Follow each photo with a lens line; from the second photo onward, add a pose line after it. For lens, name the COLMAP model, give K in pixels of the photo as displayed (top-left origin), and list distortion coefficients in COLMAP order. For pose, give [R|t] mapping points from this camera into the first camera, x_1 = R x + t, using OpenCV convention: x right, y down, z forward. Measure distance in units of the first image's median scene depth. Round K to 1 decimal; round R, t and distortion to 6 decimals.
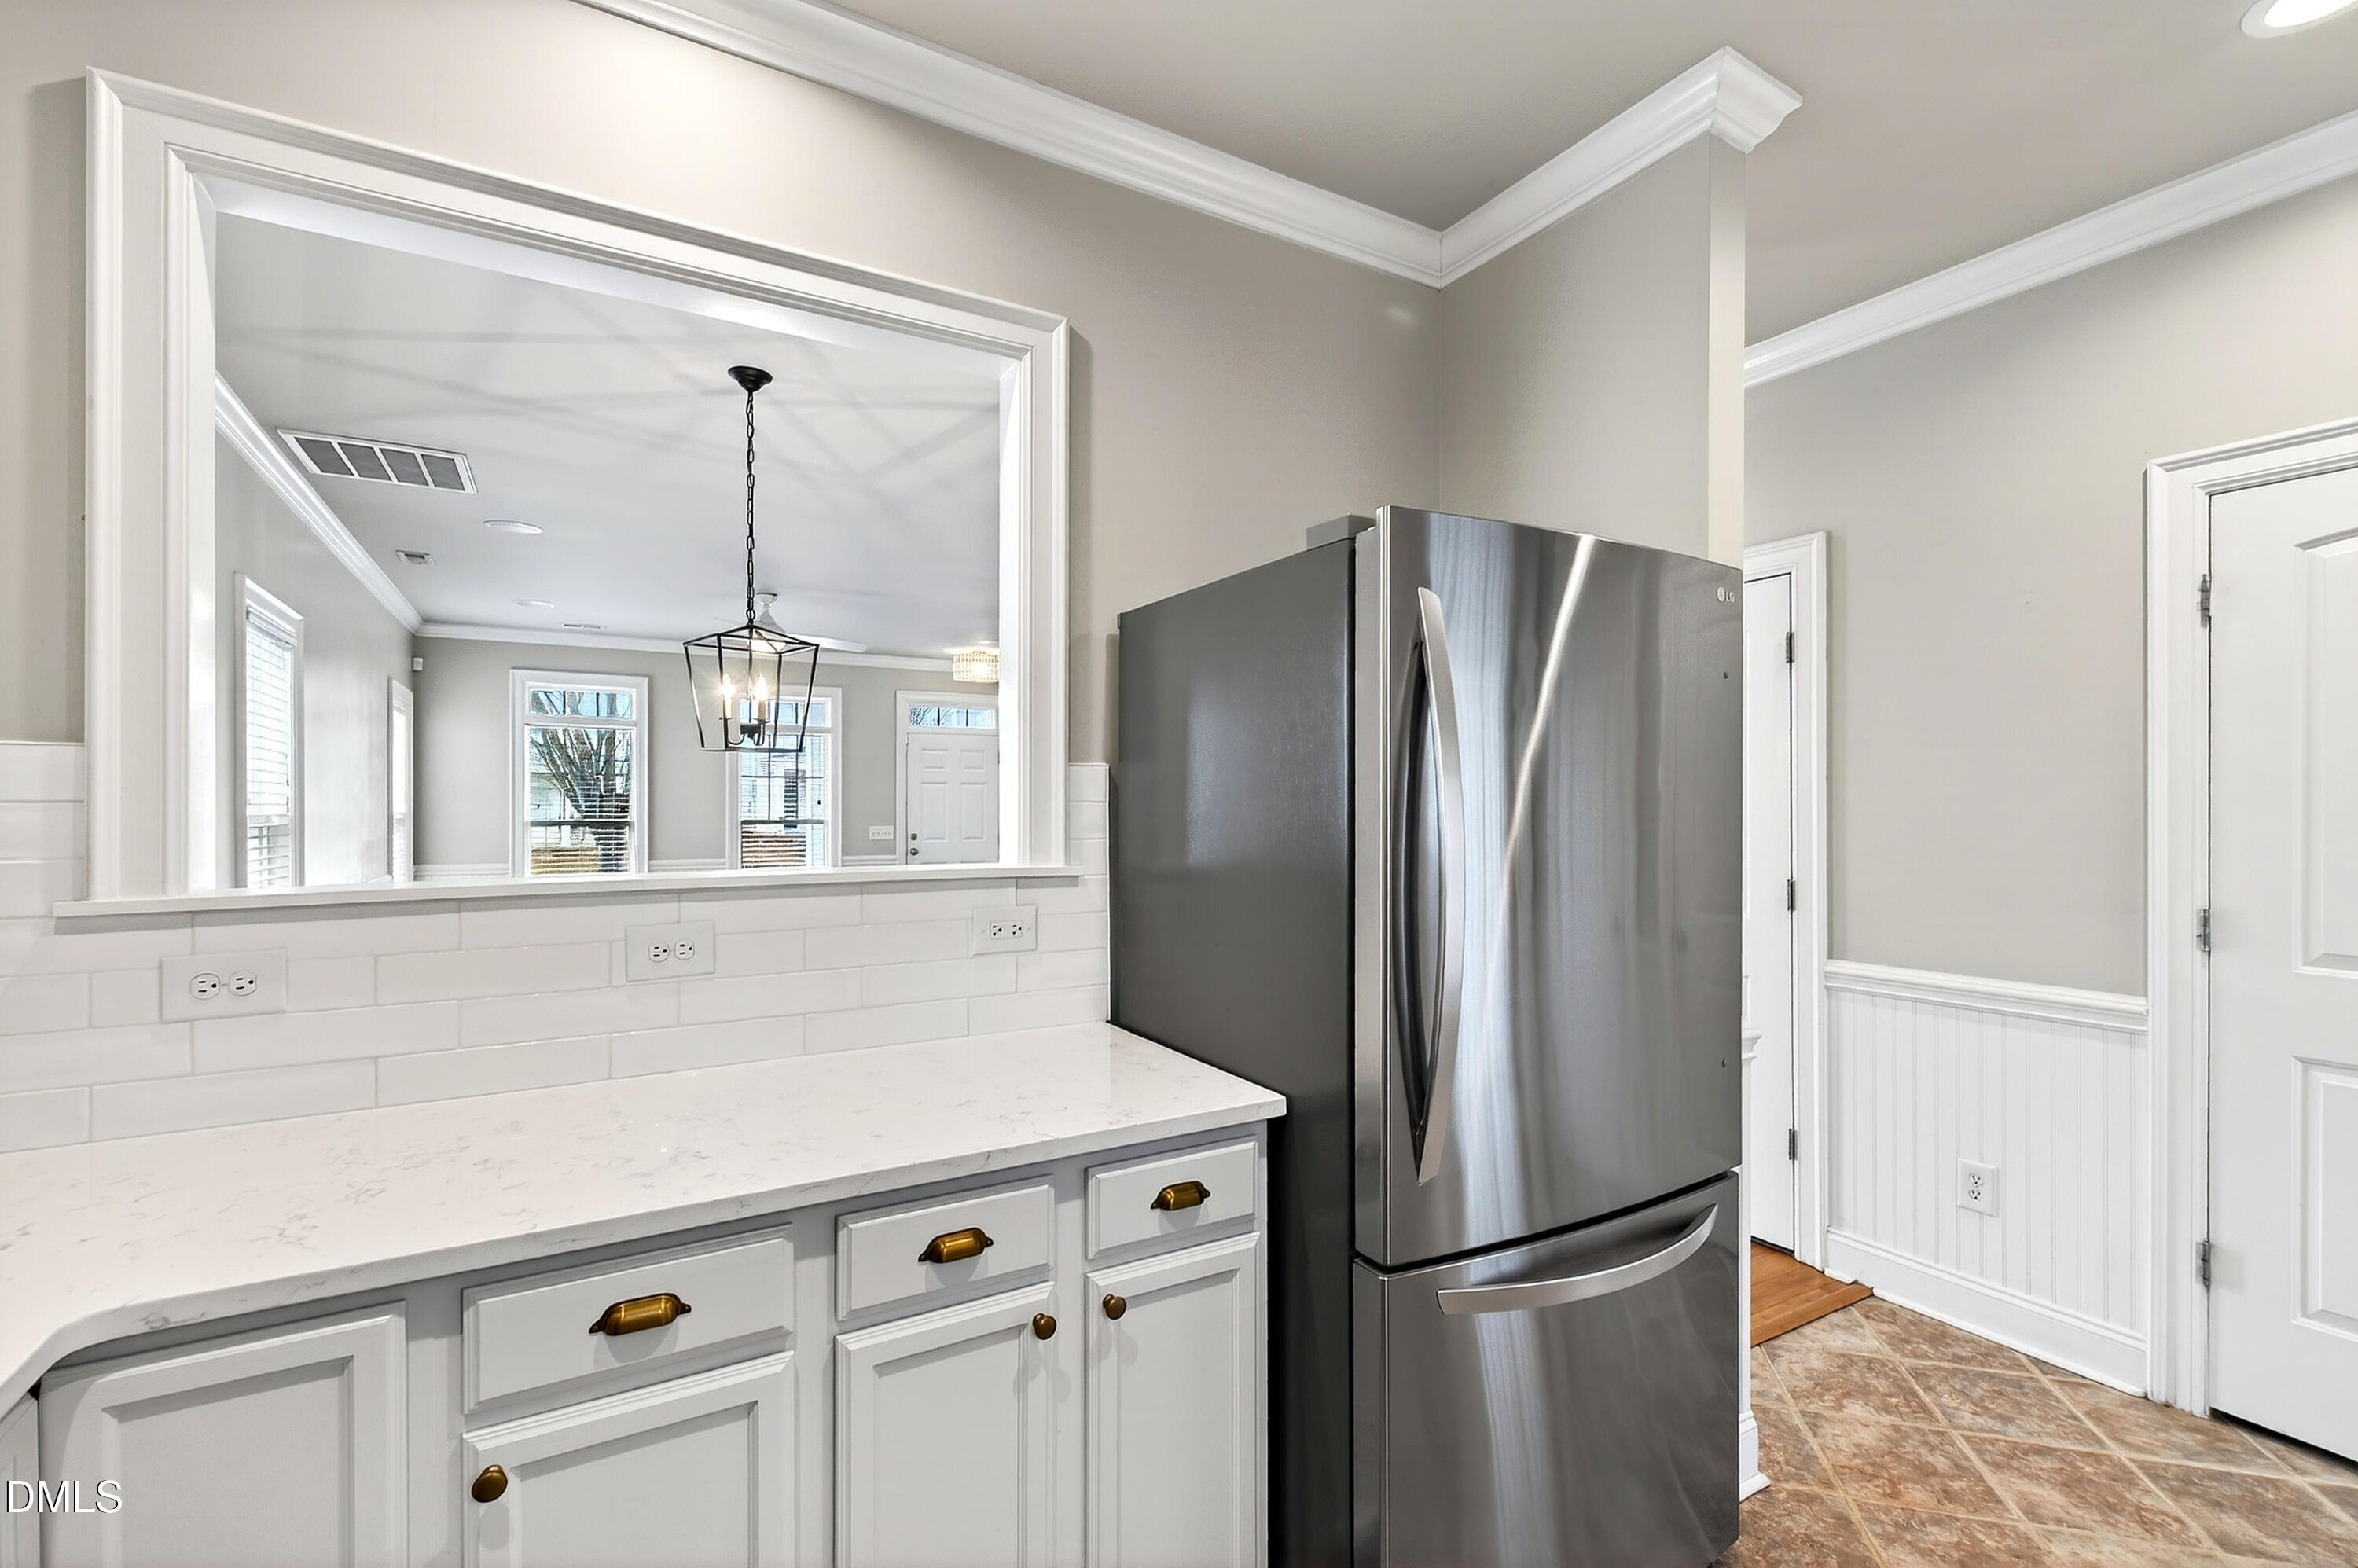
lens RADIAL K [[1027.5, 0, 1177.5], [0, 1027.5, 804.3], [0, 0, 1]] dist [0.021815, -0.010630]
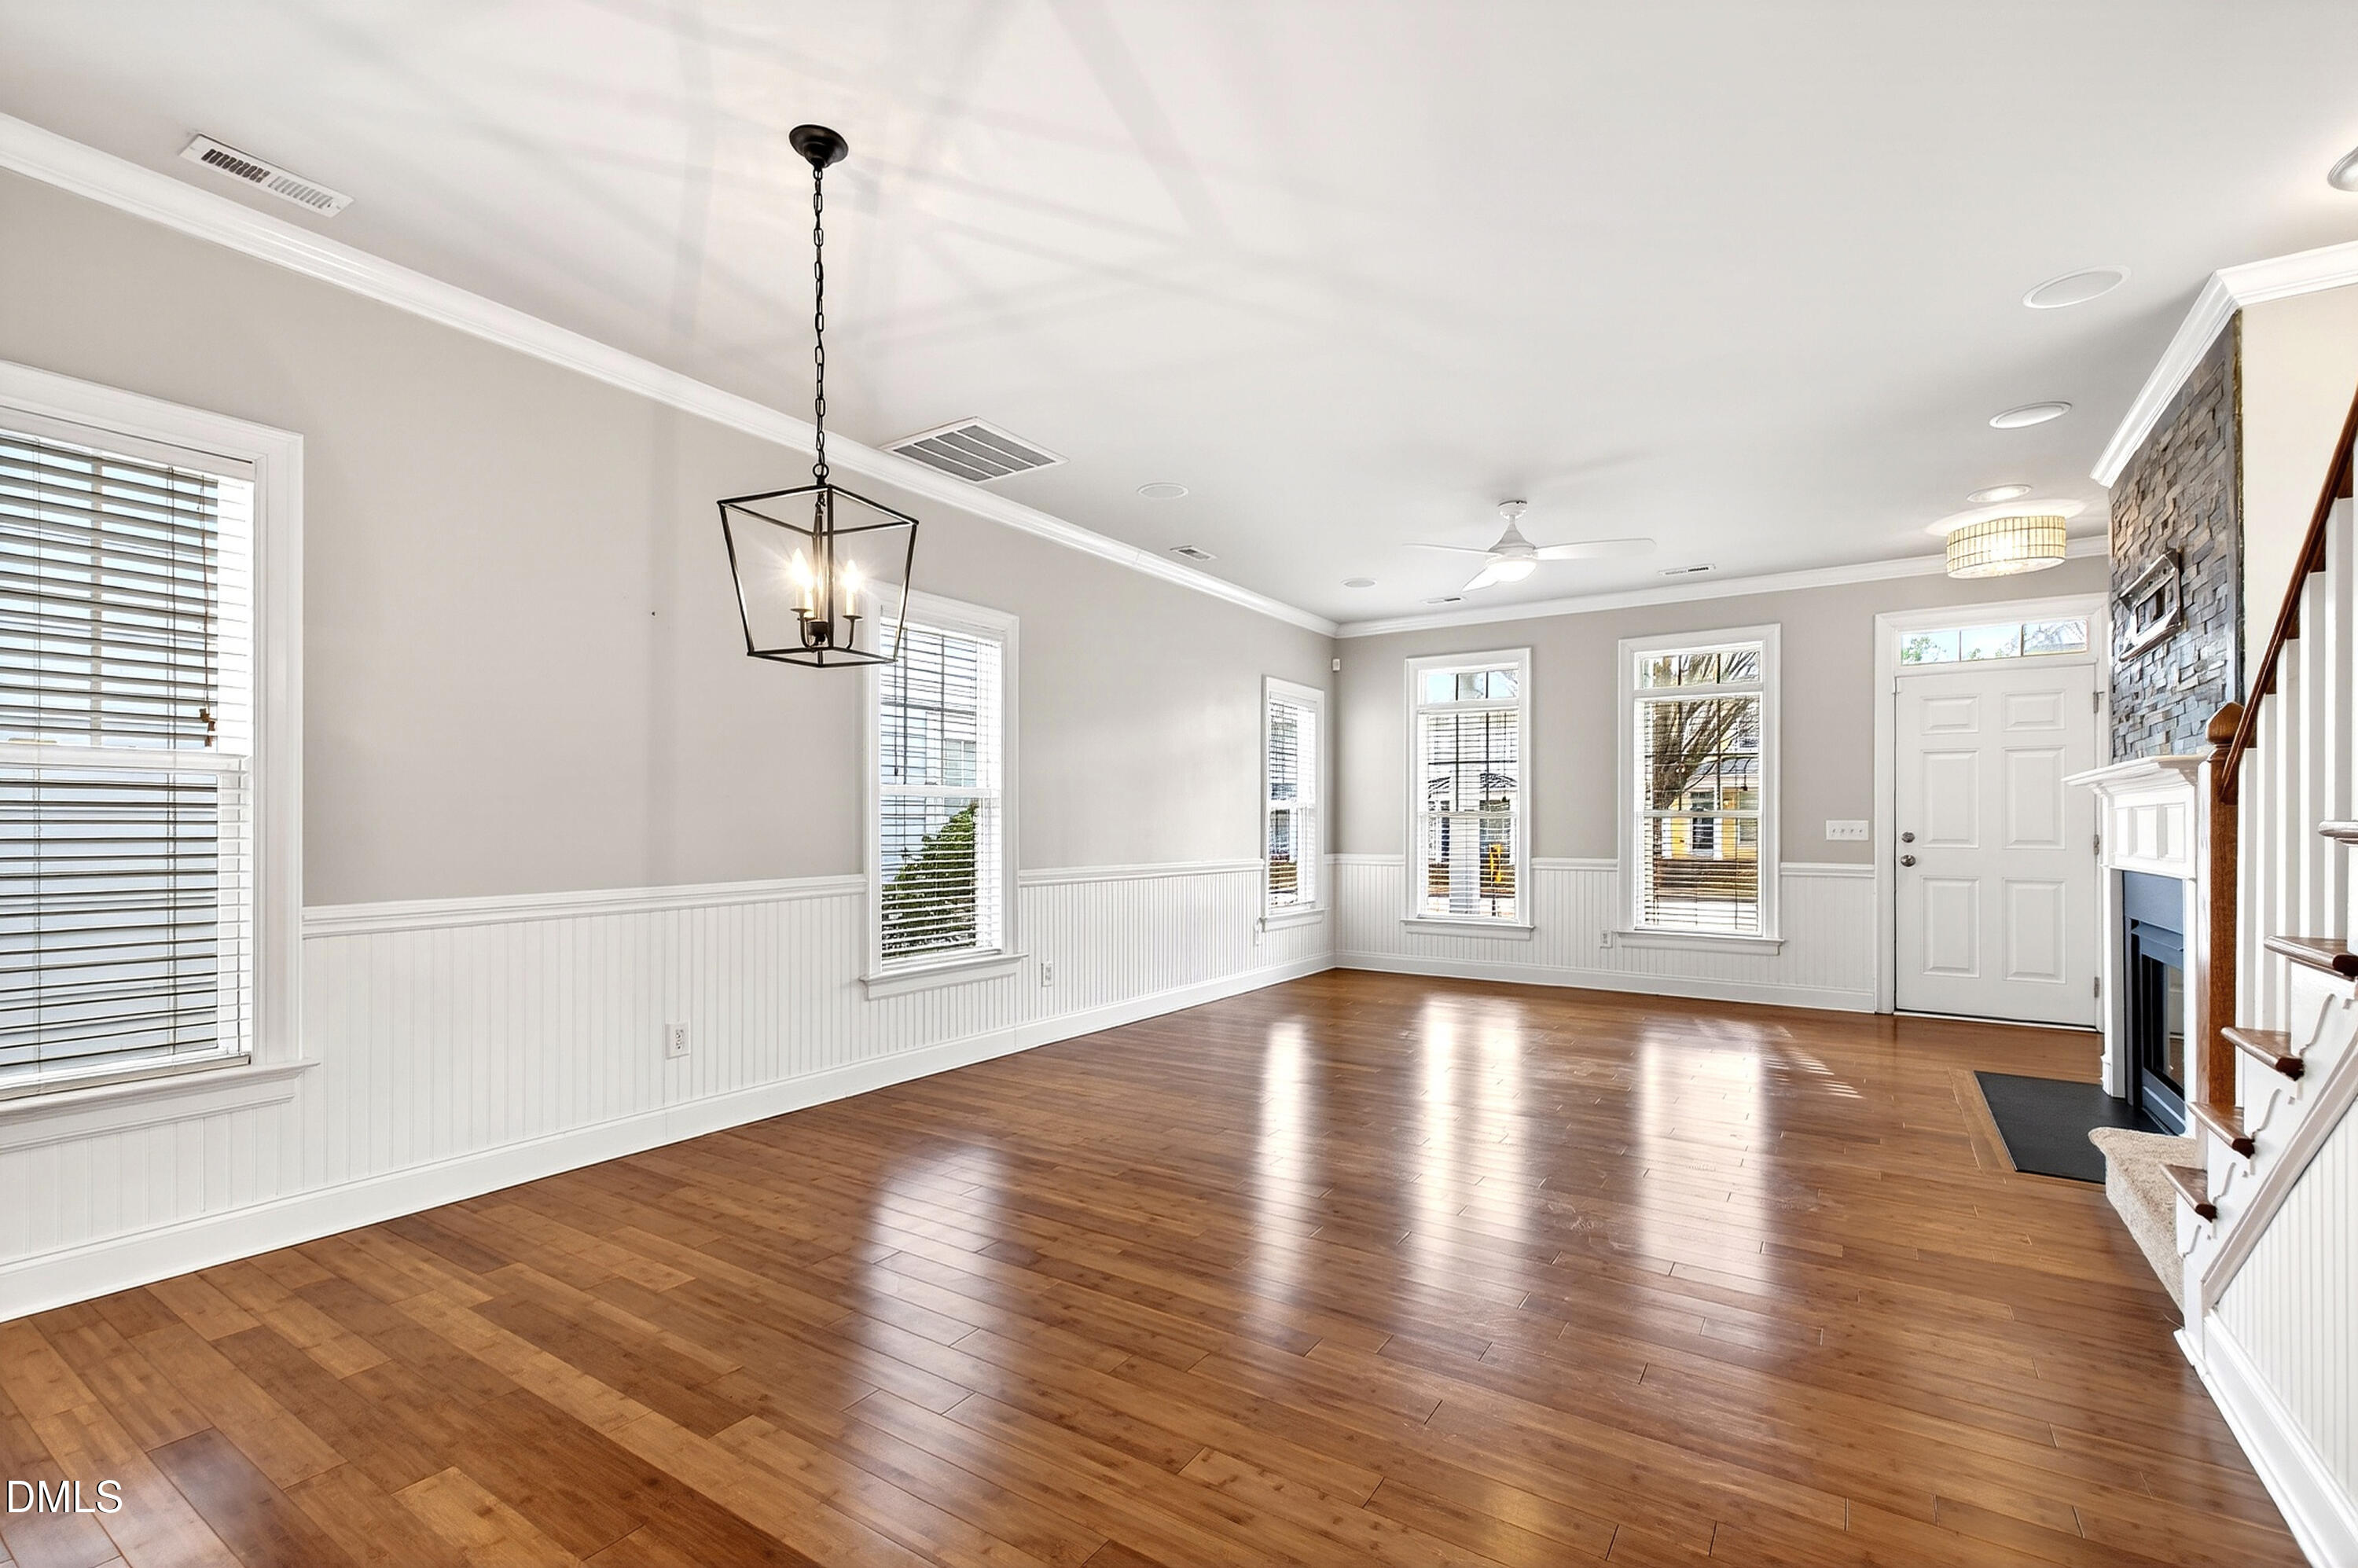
lens RADIAL K [[1029.8, 0, 1182.2], [0, 1029.8, 825.3], [0, 0, 1]] dist [0.001098, 0.000038]
pose [[0.445930, -0.000756, -0.895067, 0.507776], [0.002246, 0.999997, 0.000274, 0.096792], [0.895065, -0.002132, 0.445931, 1.306063]]
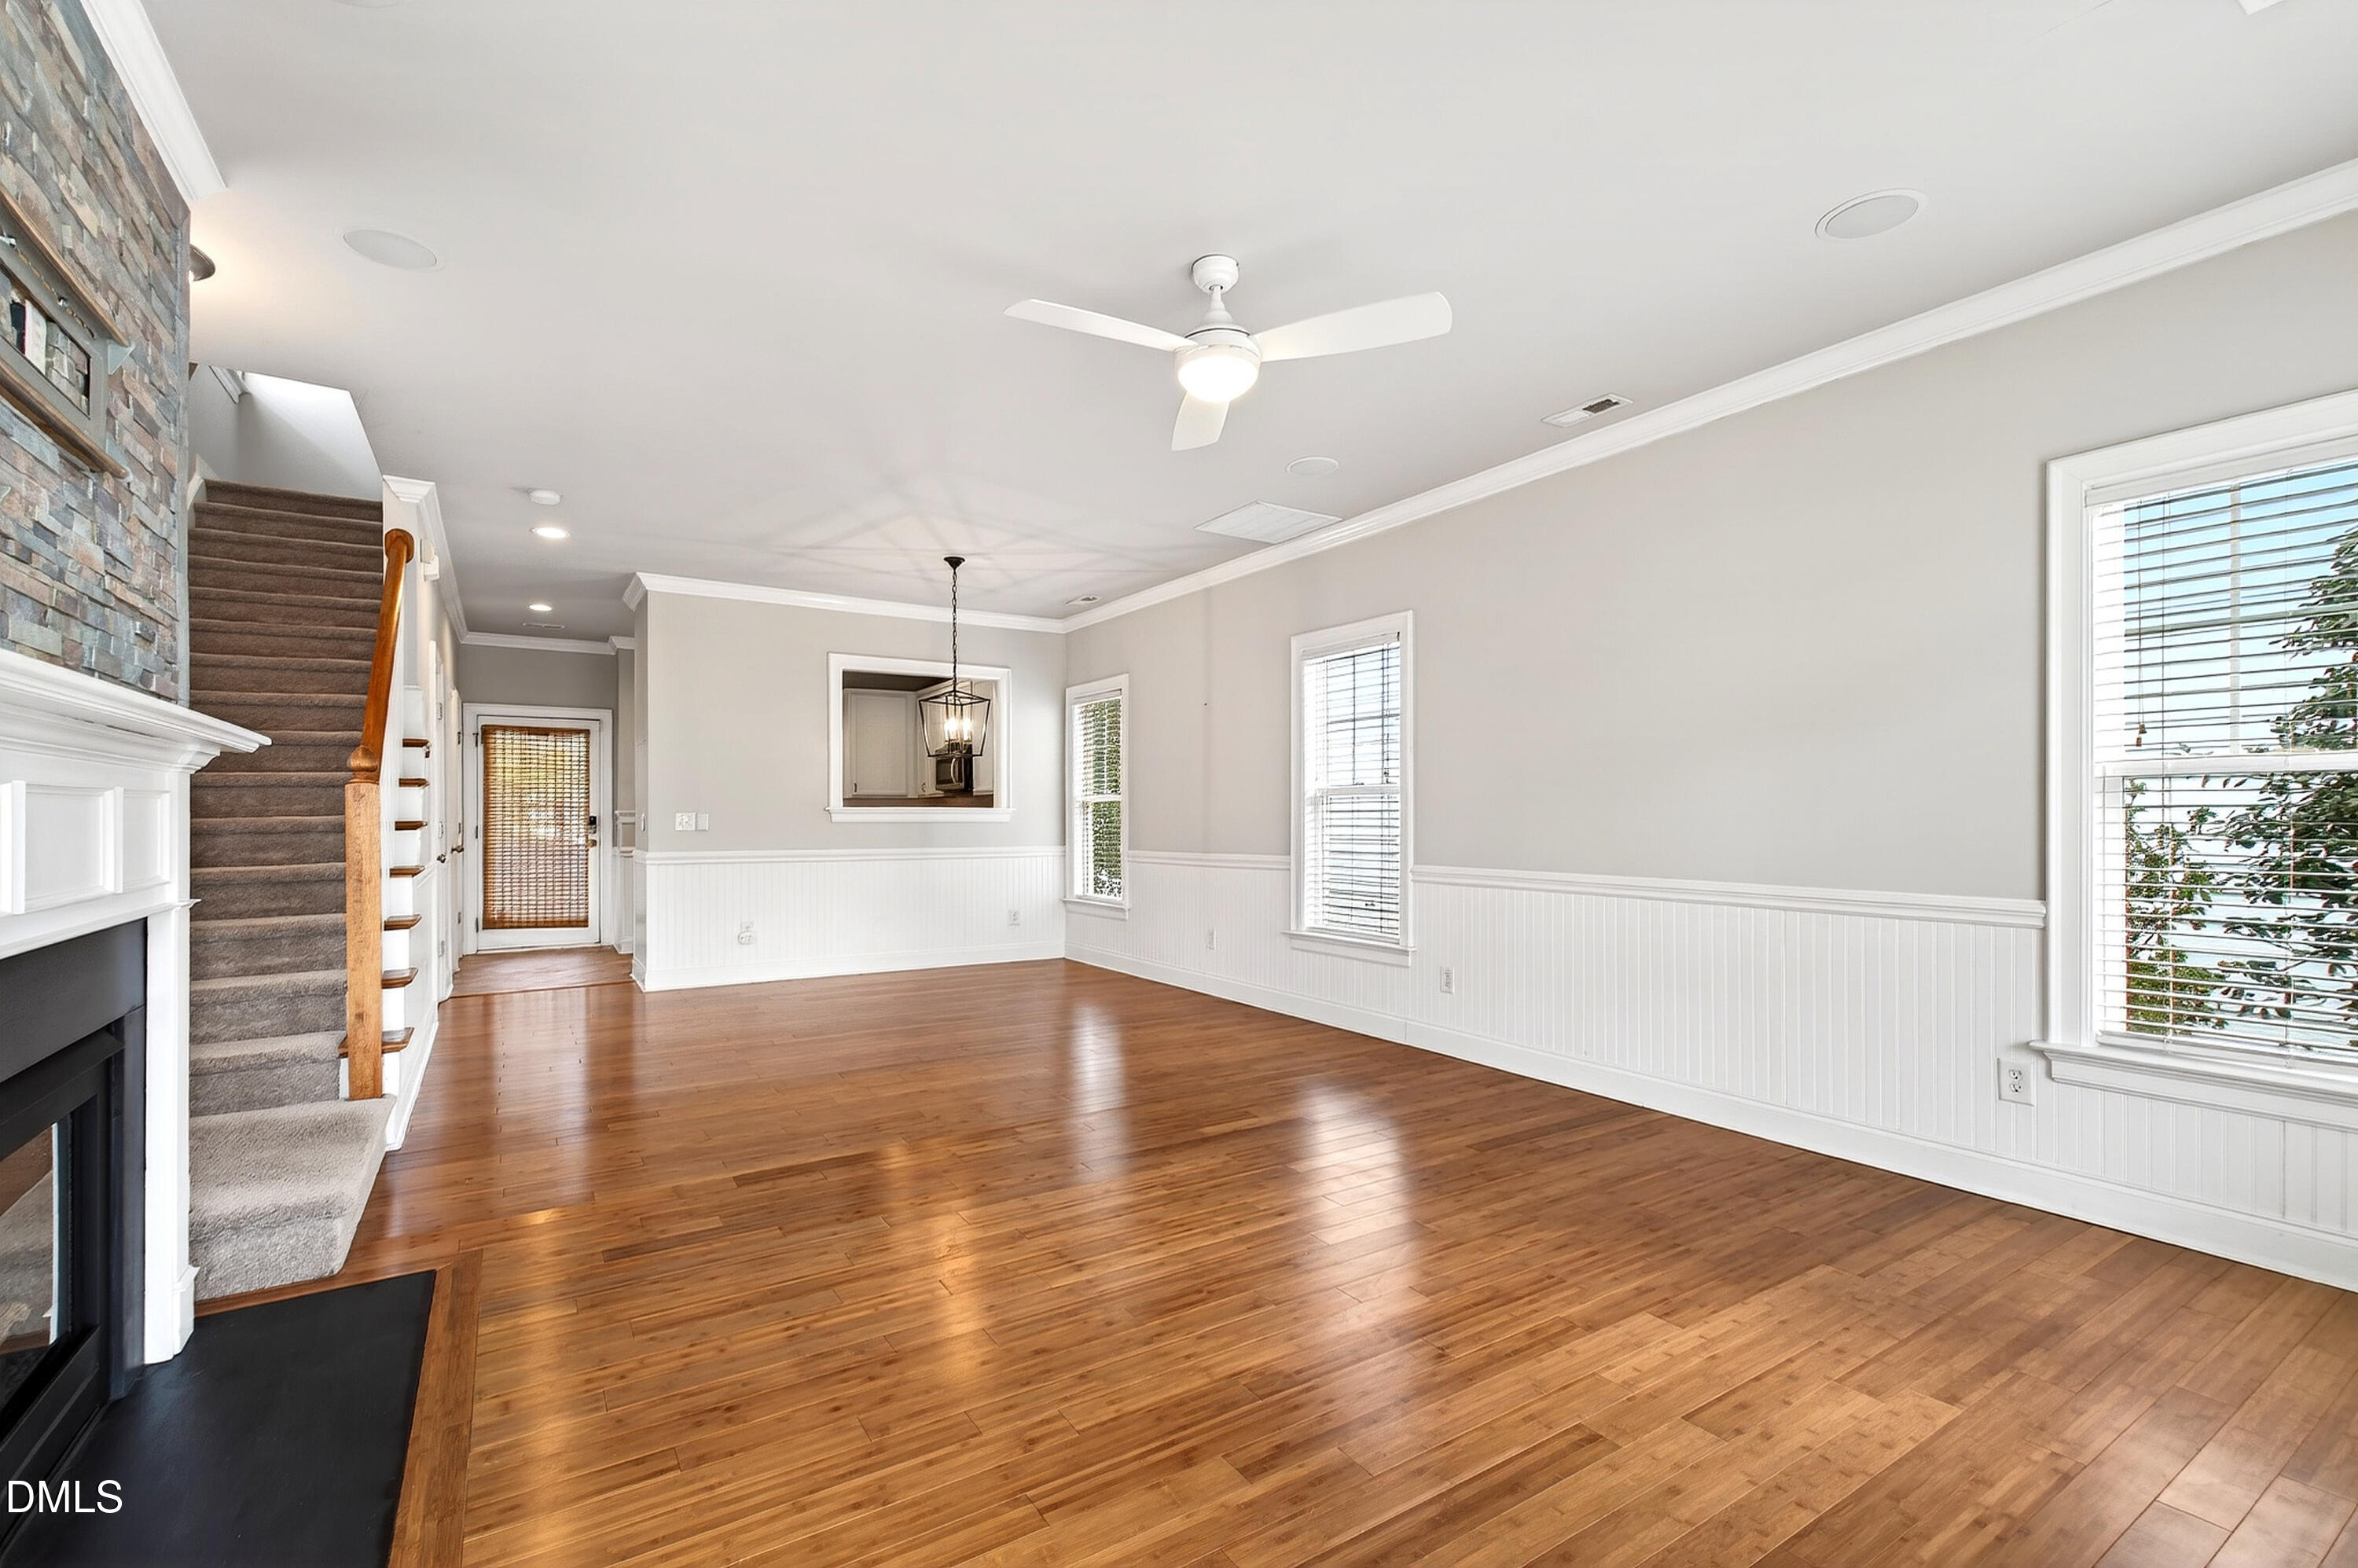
lens RADIAL K [[1025.5, 0, 1203.0], [0, 1025.5, 819.6], [0, 0, 1]] dist [-0.000434, 0.000042]
pose [[-0.997694, 0.001812, -0.067852, -1.073110], [0.001727, 0.999998, 0.001316, 0.090752], [0.067854, 0.001195, -0.997695, 4.226572]]
